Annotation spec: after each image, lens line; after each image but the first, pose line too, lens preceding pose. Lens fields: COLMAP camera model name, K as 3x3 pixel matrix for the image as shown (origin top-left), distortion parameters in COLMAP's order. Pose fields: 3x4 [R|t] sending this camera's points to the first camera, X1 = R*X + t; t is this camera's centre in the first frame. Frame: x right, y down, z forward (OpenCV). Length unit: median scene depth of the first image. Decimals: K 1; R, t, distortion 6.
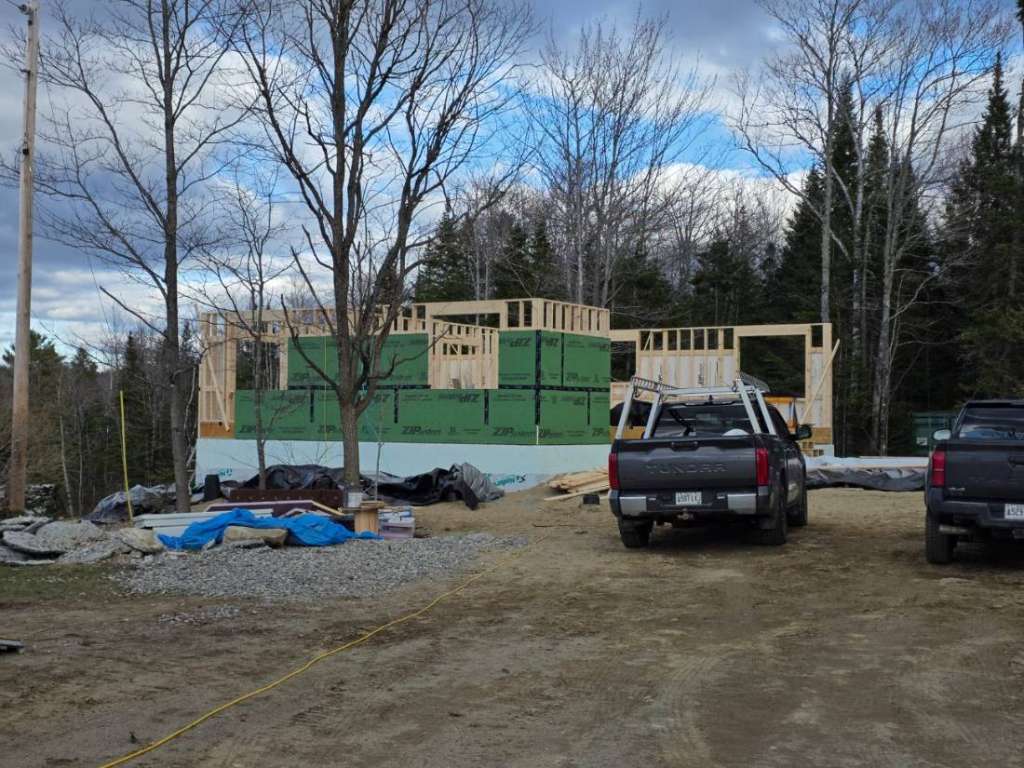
lens RADIAL K [[1685.7, 0, 512.0], [0, 1685.7, 384.0], [0, 0, 1]] dist [0.016711, 0.006159]
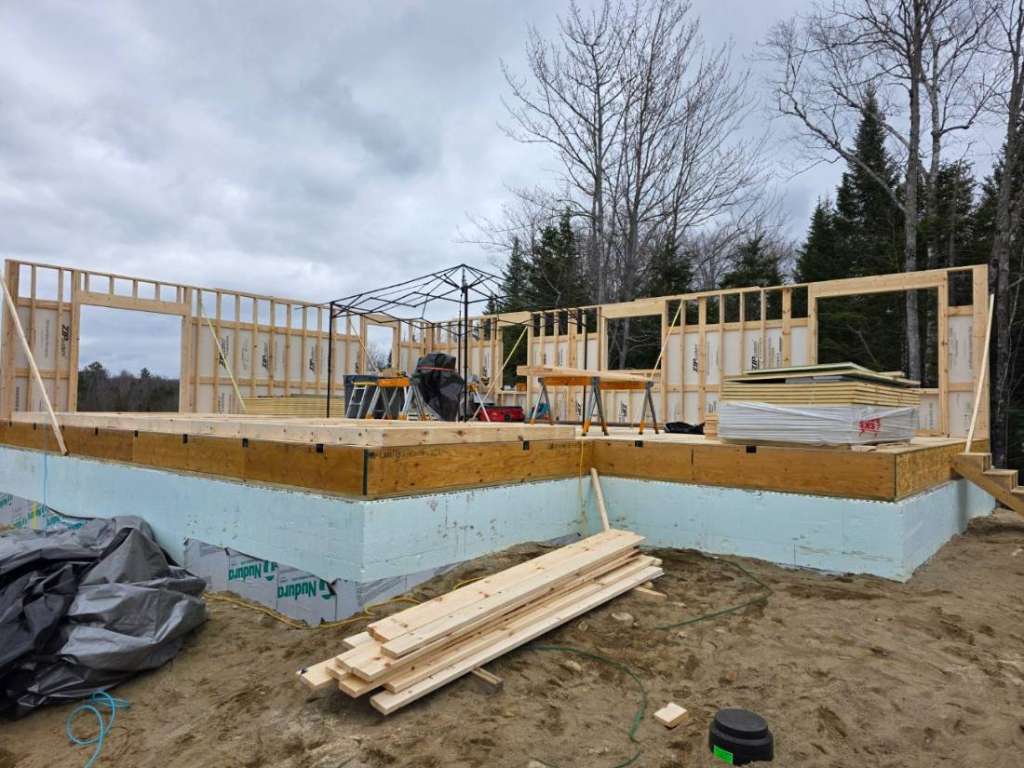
lens RADIAL K [[675.4, 0, 512.0], [0, 675.4, 384.0], [0, 0, 1]] dist [0.069167, -0.055649]
pose [[0.987065, 0.000233, -0.160322, 0.058872], [-0.002544, 0.999896, -0.014206, 0.010683], [0.160302, 0.014430, 0.986963, 0.722810]]
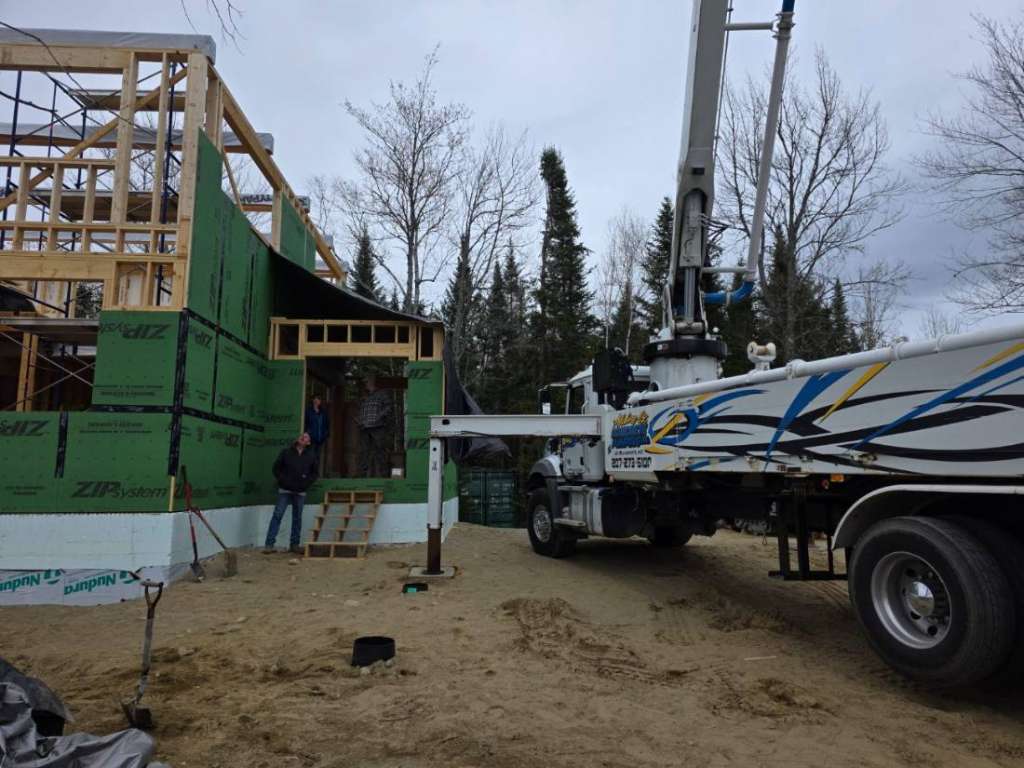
lens RADIAL K [[675.4, 0, 512.0], [0, 675.4, 384.0], [0, 0, 1]] dist [0.069167, -0.055649]
pose [[0.830786, 0.071986, 0.551918, -0.016199], [-0.006803, 0.992840, -0.119254, 0.017049], [-0.556551, 0.095320, 0.825327, 0.627517]]
